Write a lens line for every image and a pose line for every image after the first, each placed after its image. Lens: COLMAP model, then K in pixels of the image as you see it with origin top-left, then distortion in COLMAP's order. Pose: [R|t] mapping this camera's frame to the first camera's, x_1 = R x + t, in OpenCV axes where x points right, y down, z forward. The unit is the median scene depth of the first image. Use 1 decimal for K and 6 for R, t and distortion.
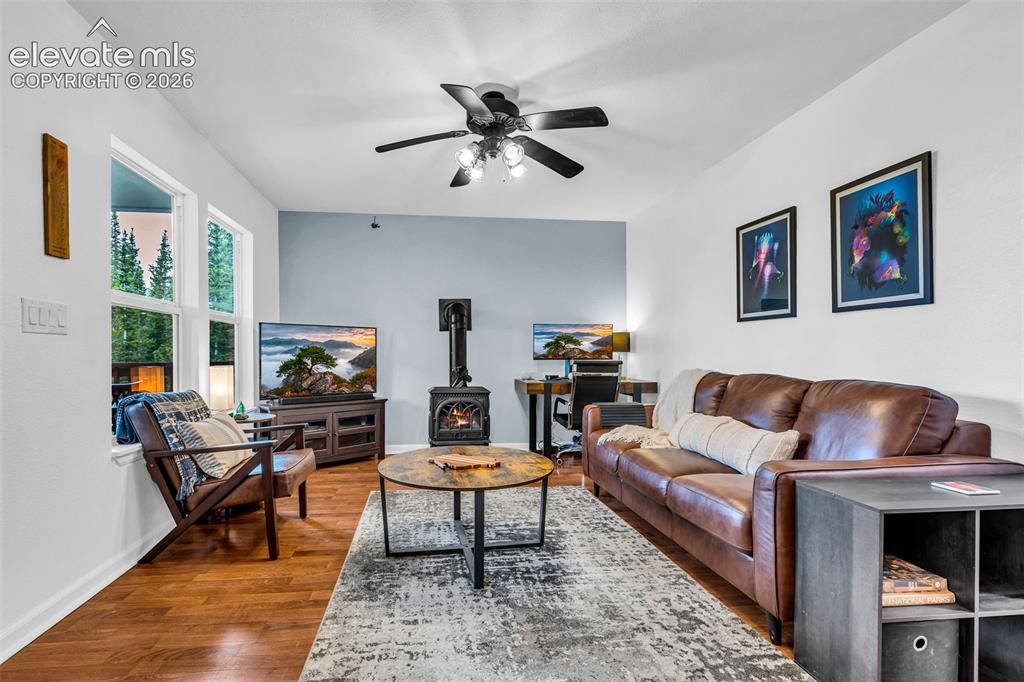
lens RADIAL K [[469.5, 0, 480.6], [0, 469.5, 358.4], [0, 0, 1]] dist [0.002488, -0.001793]
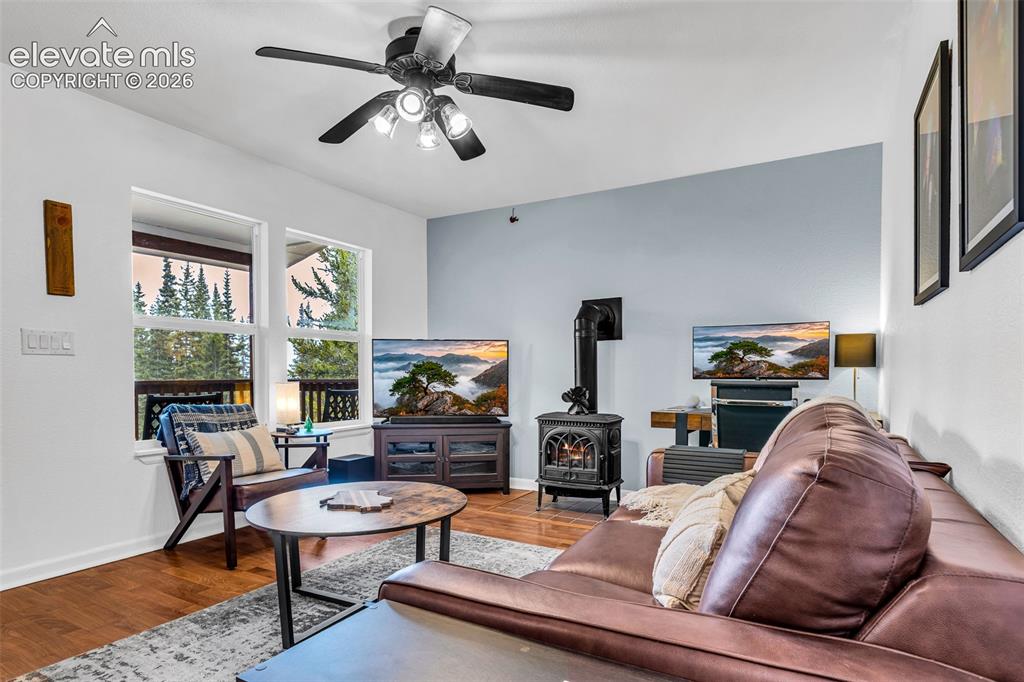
lens RADIAL K [[559.6, 0, 508.7], [0, 559.6, 389.5], [0, 0, 1]] dist [-0.008024, 0.001804]
pose [[0.811568, 0.017650, -0.583992, 0.465473], [-0.004487, 0.999702, 0.023979, 0.000202], [0.584241, -0.016840, 0.811406, 0.225216]]
